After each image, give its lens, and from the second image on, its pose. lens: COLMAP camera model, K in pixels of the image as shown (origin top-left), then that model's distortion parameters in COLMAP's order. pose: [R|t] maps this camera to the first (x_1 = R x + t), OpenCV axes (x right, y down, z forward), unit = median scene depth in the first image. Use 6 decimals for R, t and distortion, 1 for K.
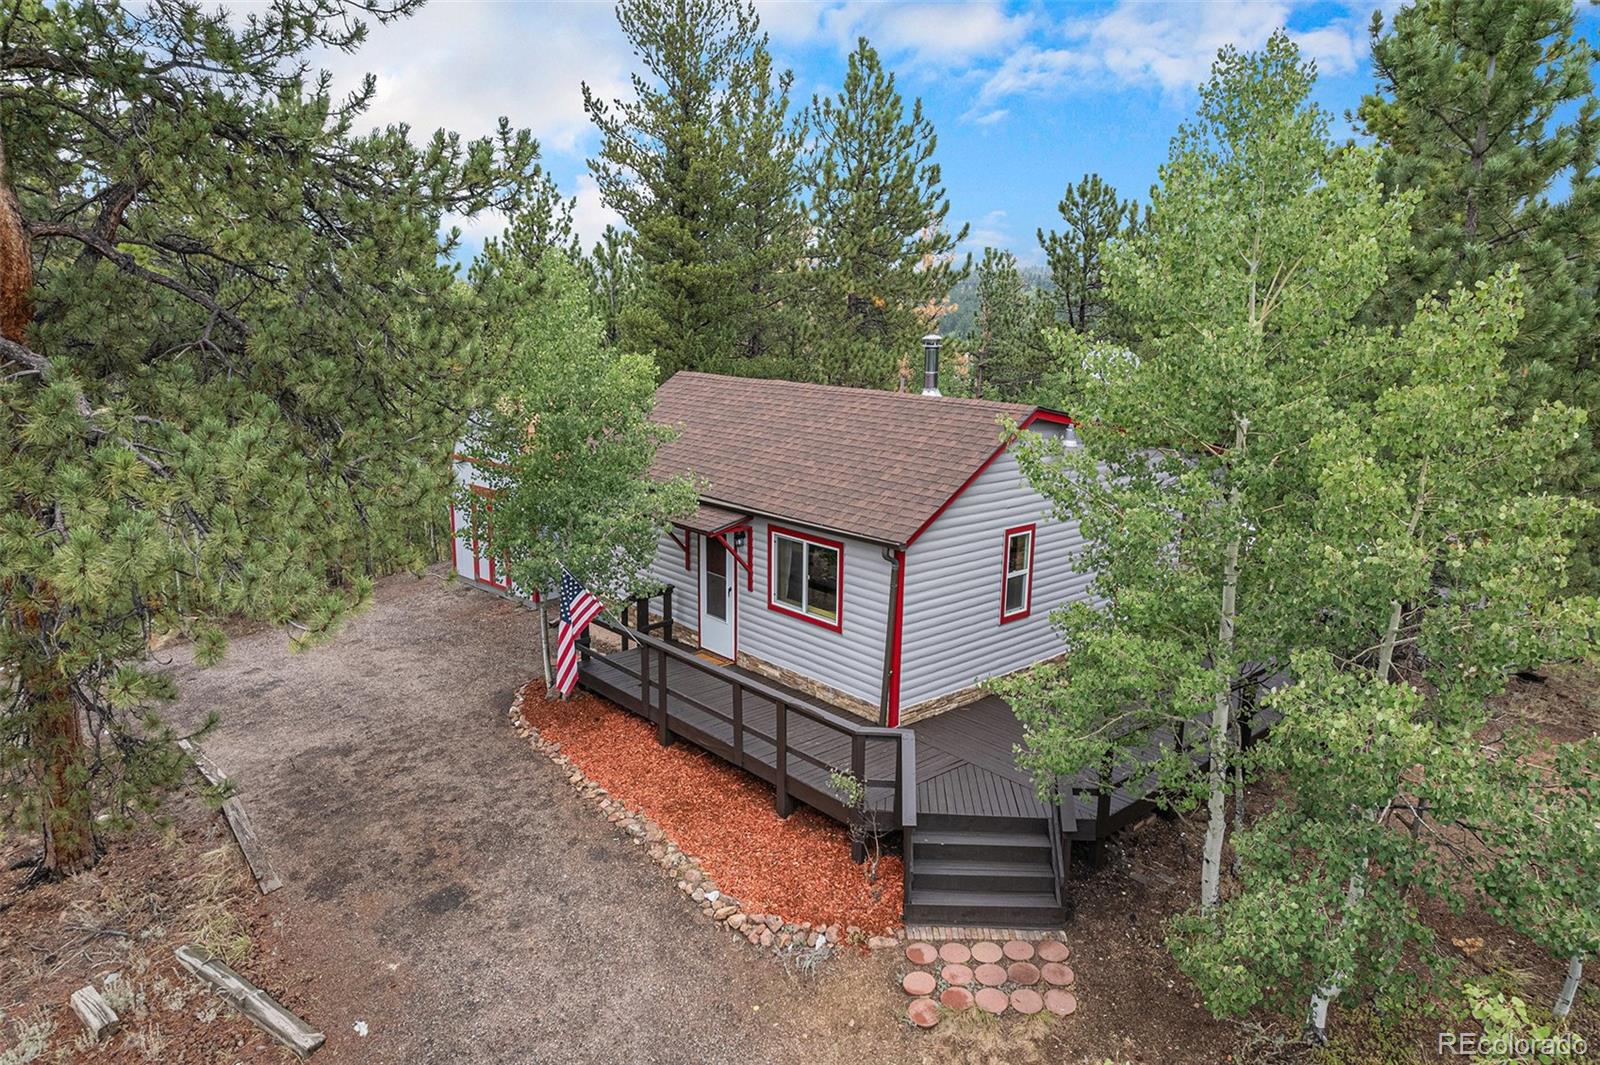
lens RADIAL K [[1064.6, 0, 797.1], [0, 1064.6, 502.8], [0, 0, 1]] dist [-0.087079, 0.094157]
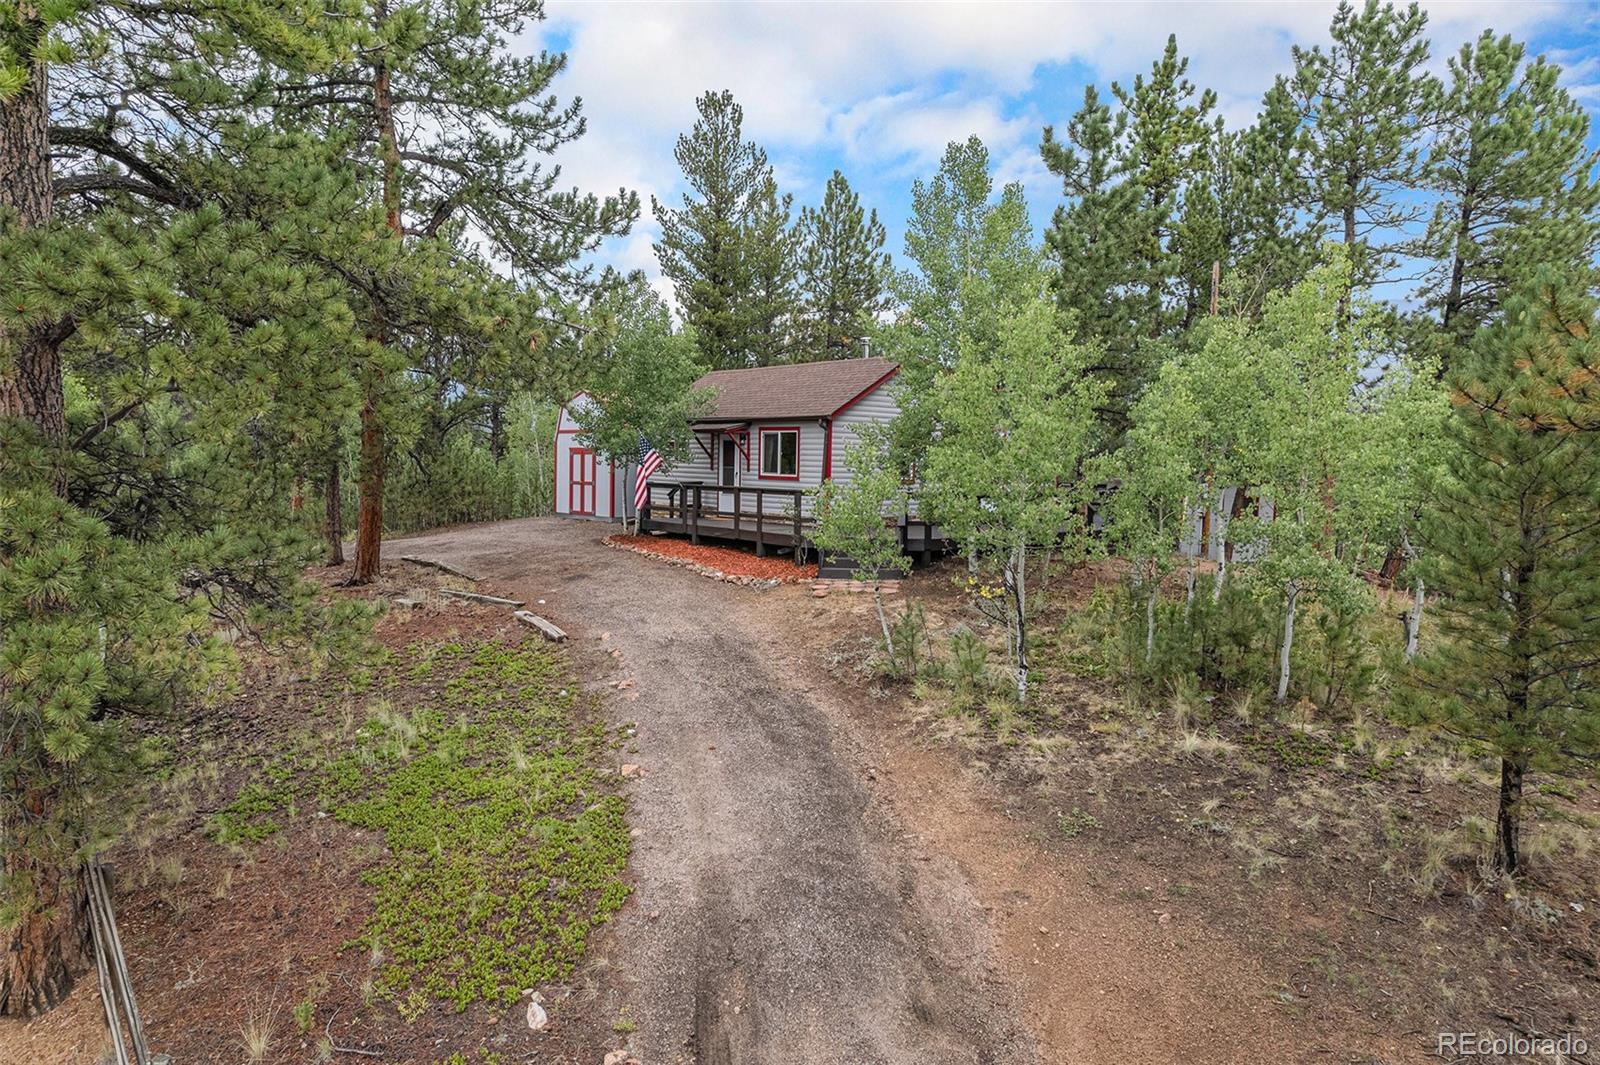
lens RADIAL K [[1064.6, 0, 797.1], [0, 1064.6, 502.8], [0, 0, 1]] dist [-0.087079, 0.094157]
pose [[0.999495, 0.007858, -0.030791, 0.061095], [-0.012307, 0.989048, -0.147078, 0.273594], [0.029298, 0.147382, 0.988646, -0.465909]]
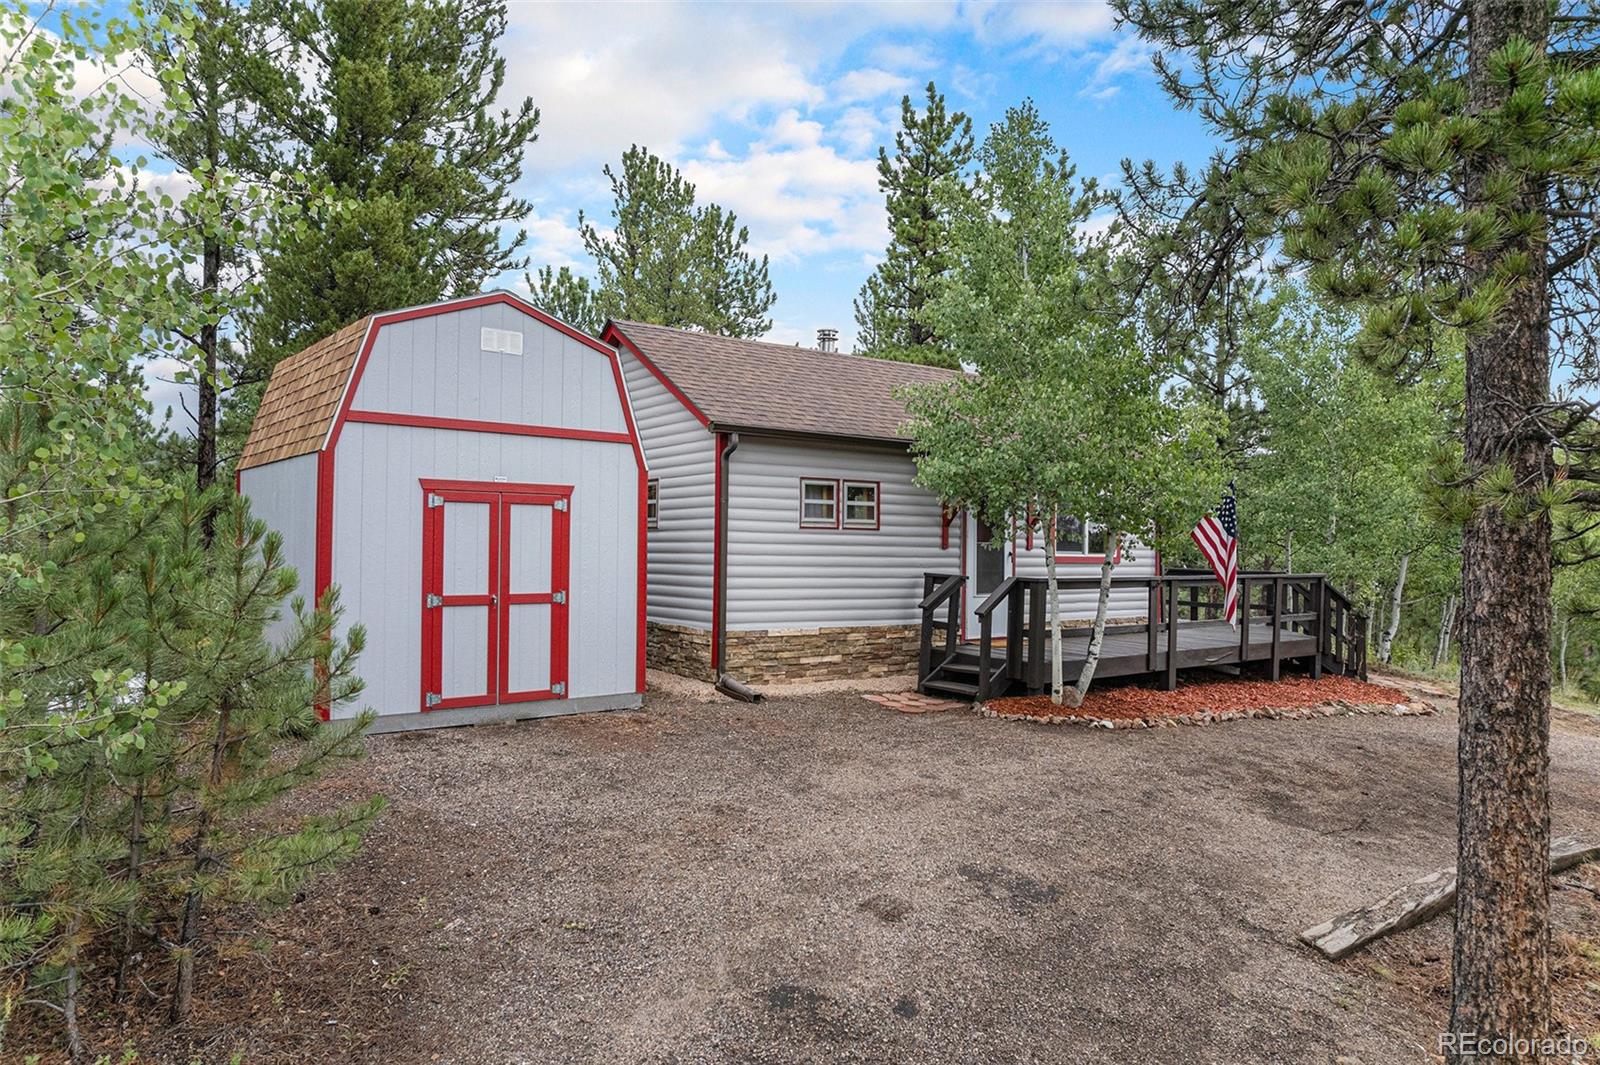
lens RADIAL K [[1064.6, 0, 797.1], [0, 1064.6, 502.8], [0, 0, 1]] dist [-0.087079, 0.094157]
pose [[0.116505, 0.027867, 0.992799, -0.703936], [0.171025, 0.984112, -0.047693, 0.037788], [-0.978354, 0.175350, 0.109888, 0.791501]]
